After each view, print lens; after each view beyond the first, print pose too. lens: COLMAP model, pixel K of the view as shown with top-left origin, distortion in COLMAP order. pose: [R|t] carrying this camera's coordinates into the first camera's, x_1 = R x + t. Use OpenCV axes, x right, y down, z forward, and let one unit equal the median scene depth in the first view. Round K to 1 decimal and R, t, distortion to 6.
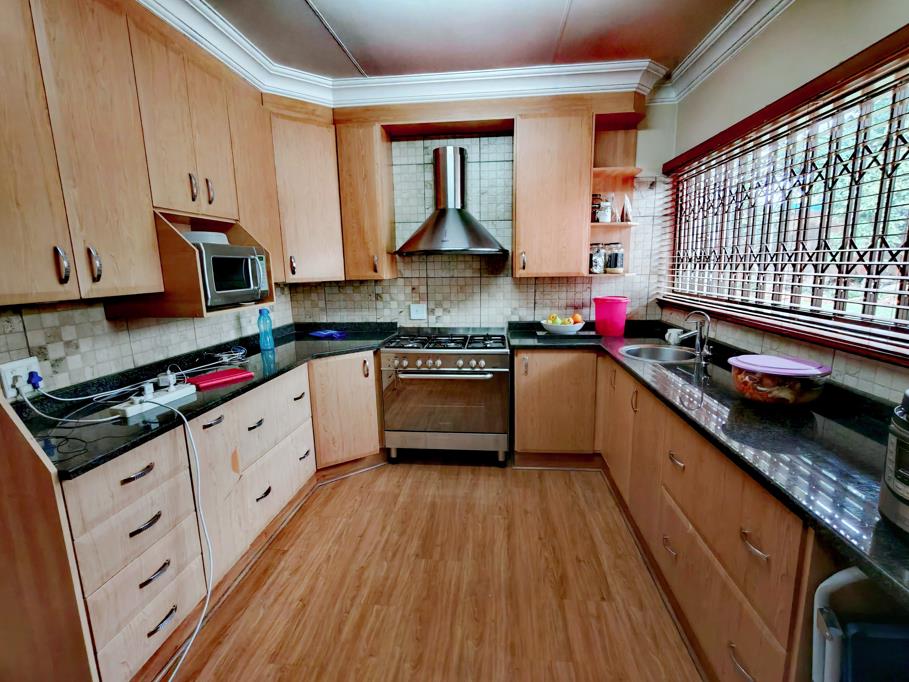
lens RADIAL K [[417.8, 0, 459.3], [0, 417.8, 339.1], [0, 0, 1]] dist [0.004278, -0.000857]
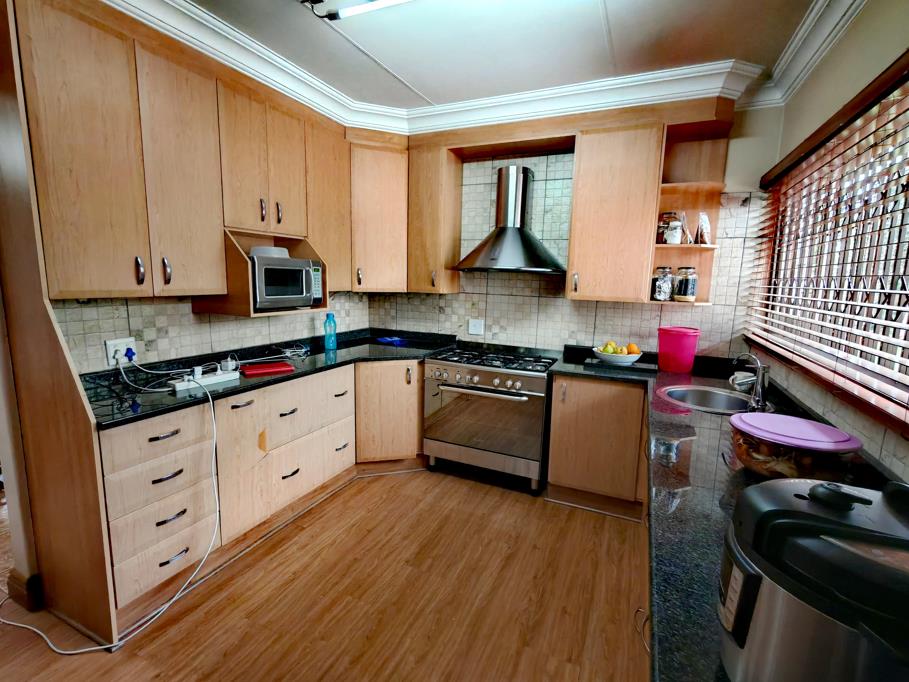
lens RADIAL K [[417.8, 0, 459.6], [0, 417.8, 340.1], [0, 0, 1]] dist [0.004278, -0.000857]
pose [[0.946707, 0.091186, -0.308919, 0.214991], [-0.100132, 0.994887, -0.013196, -0.019302], [0.306136, 0.043426, 0.950997, 0.024610]]
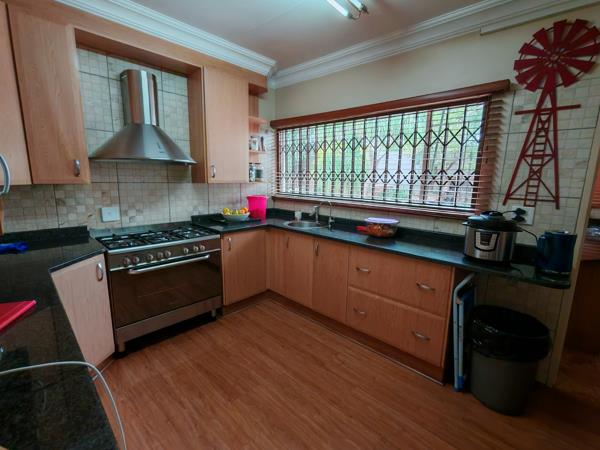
lens RADIAL K [[275.7, 0, 300.9], [0, 275.7, 223.2], [0, 0, 1]] dist [0.004278, -0.000857]
pose [[0.617107, -0.102861, 0.780127, -0.422412], [0.108073, 0.993103, 0.045453, -0.025147], [-0.779422, 0.056261, 0.623968, 0.203200]]
